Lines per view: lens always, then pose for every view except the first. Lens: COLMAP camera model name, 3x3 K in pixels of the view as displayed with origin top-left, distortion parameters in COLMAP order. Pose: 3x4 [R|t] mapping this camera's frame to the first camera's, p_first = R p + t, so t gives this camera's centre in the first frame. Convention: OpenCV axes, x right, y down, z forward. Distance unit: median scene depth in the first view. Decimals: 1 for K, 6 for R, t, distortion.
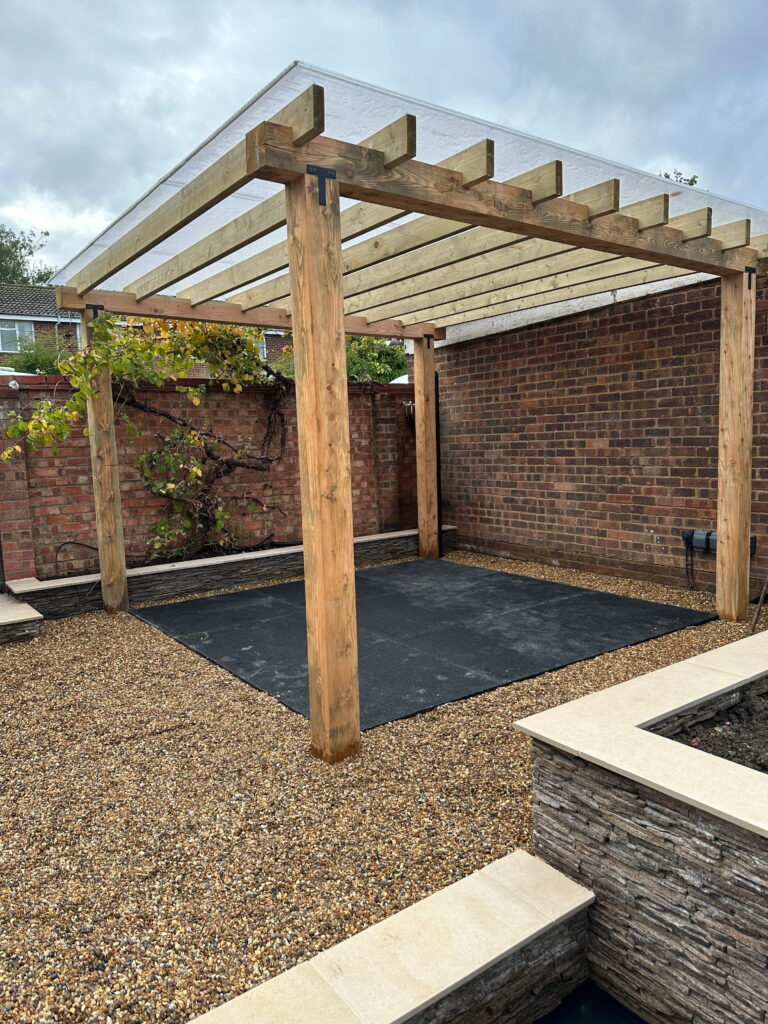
lens RADIAL K [[728.8, 0, 372.9], [0, 728.8, 504.3], [0, 0, 1]] dist [0.068491, -0.008392]
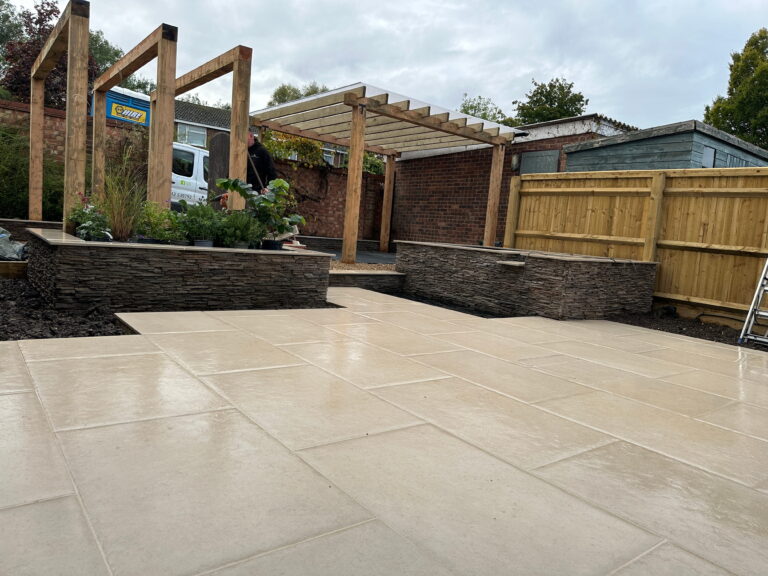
lens RADIAL K [[540.7, 0, 382.9], [0, 540.7, 291.9], [0, 0, 1]] dist [-0.021647, 0.014019]
pose [[0.992165, 0.110801, 0.057720, -0.008636], [-0.111696, 0.993664, 0.012503, 0.208290], [-0.055969, -0.018852, 0.998255, -0.810100]]
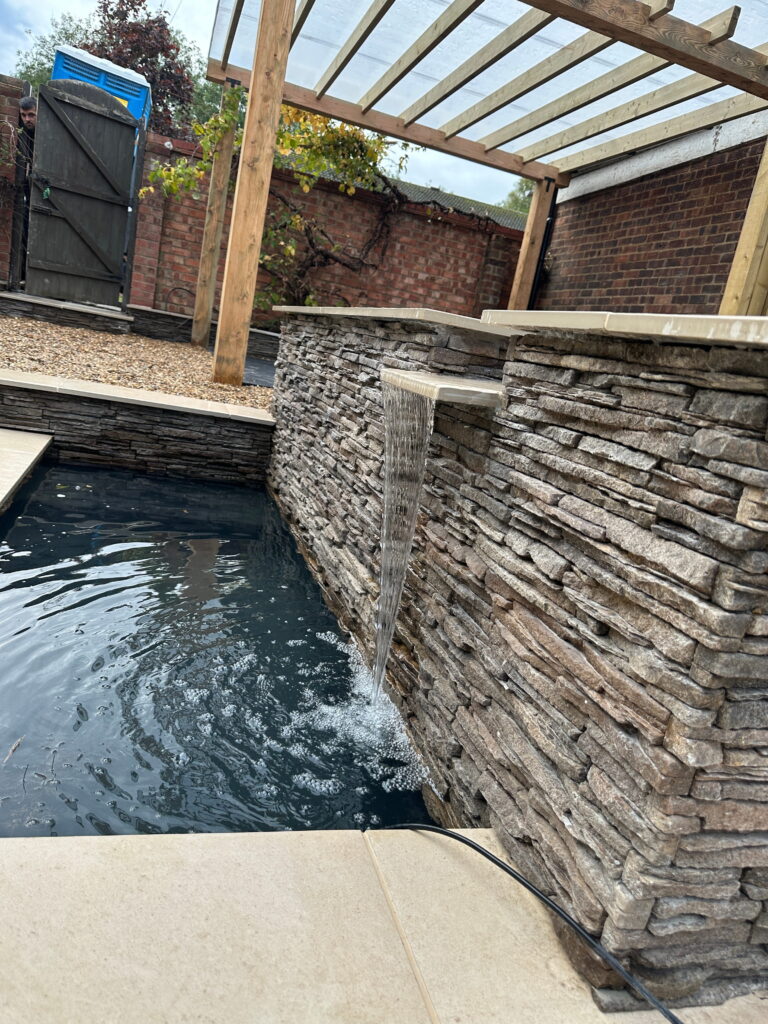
lens RADIAL K [[735.2, 0, 382.6], [0, 735.2, 519.3], [0, 0, 1]] dist [0.023964, -0.032827]
pose [[0.925129, 0.273577, -0.263234, 0.299946], [-0.243783, 0.959594, 0.140529, 0.156715], [0.291043, -0.065835, 0.954442, -0.090384]]
